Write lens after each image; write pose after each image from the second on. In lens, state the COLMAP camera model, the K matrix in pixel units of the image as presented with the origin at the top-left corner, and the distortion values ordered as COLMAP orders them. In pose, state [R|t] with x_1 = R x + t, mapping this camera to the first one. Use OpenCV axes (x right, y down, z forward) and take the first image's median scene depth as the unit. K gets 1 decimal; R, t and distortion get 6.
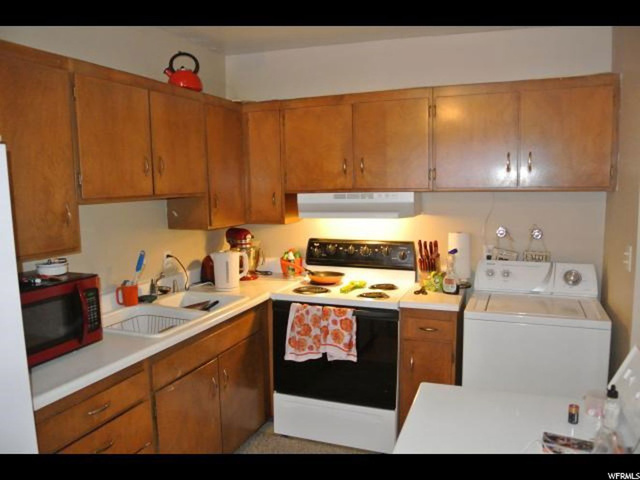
lens RADIAL K [[502.9, 0, 319.9], [0, 502.9, 240.6], [0, 0, 1]] dist [-0.080468, 0.027923]
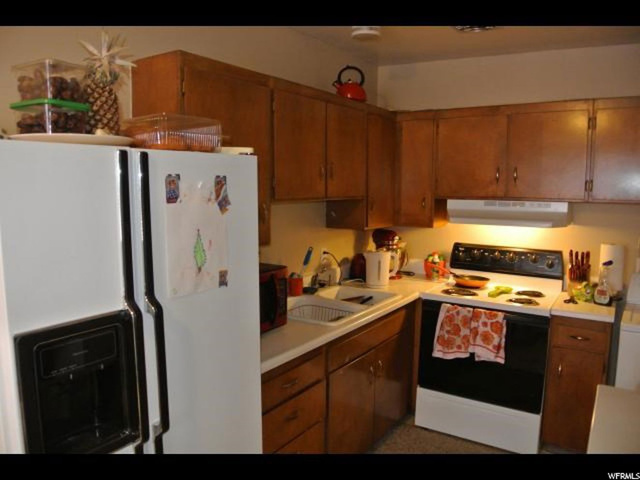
lens RADIAL K [[502.9, 0, 319.3], [0, 502.9, 240.9], [0, 0, 1]] dist [-0.080468, 0.027923]
pose [[0.977747, 0.049333, -0.203906, -0.097774], [-0.049195, 0.998773, 0.005748, -0.000047], [0.203940, 0.004412, 0.978973, -0.079989]]
